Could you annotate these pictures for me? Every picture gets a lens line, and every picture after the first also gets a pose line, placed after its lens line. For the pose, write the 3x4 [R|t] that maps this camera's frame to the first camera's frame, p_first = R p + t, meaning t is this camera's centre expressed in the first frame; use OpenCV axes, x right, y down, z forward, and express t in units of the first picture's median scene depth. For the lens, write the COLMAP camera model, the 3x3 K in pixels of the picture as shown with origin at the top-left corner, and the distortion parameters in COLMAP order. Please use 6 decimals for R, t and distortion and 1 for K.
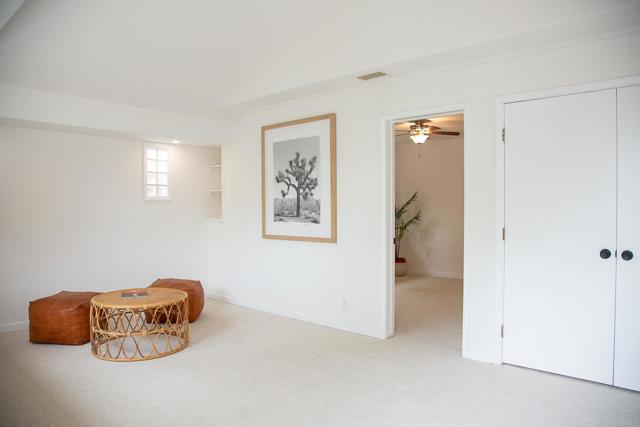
lens RADIAL K [[437.2, 0, 320.0], [0, 437.2, 213.5], [0, 0, 1]] dist [-0.122207, 0.067118]
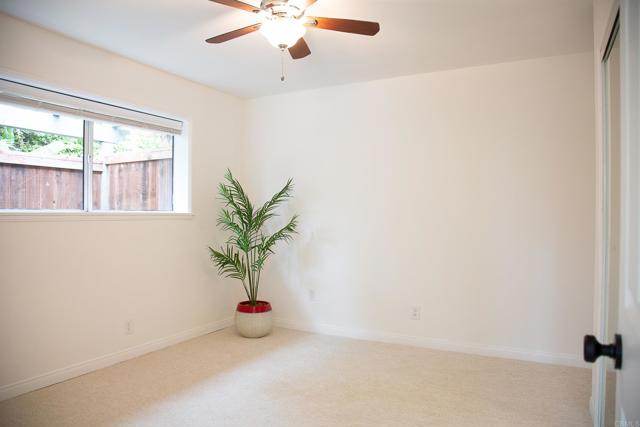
lens RADIAL K [[437.2, 0, 320.0], [0, 437.2, 213.5], [0, 0, 1]] dist [-0.122207, 0.067118]
pose [[0.973217, 0.009491, 0.229694, 0.133706], [-0.005512, 0.999823, -0.017962, 0.001744], [-0.229824, 0.016215, 0.973097, 0.465860]]
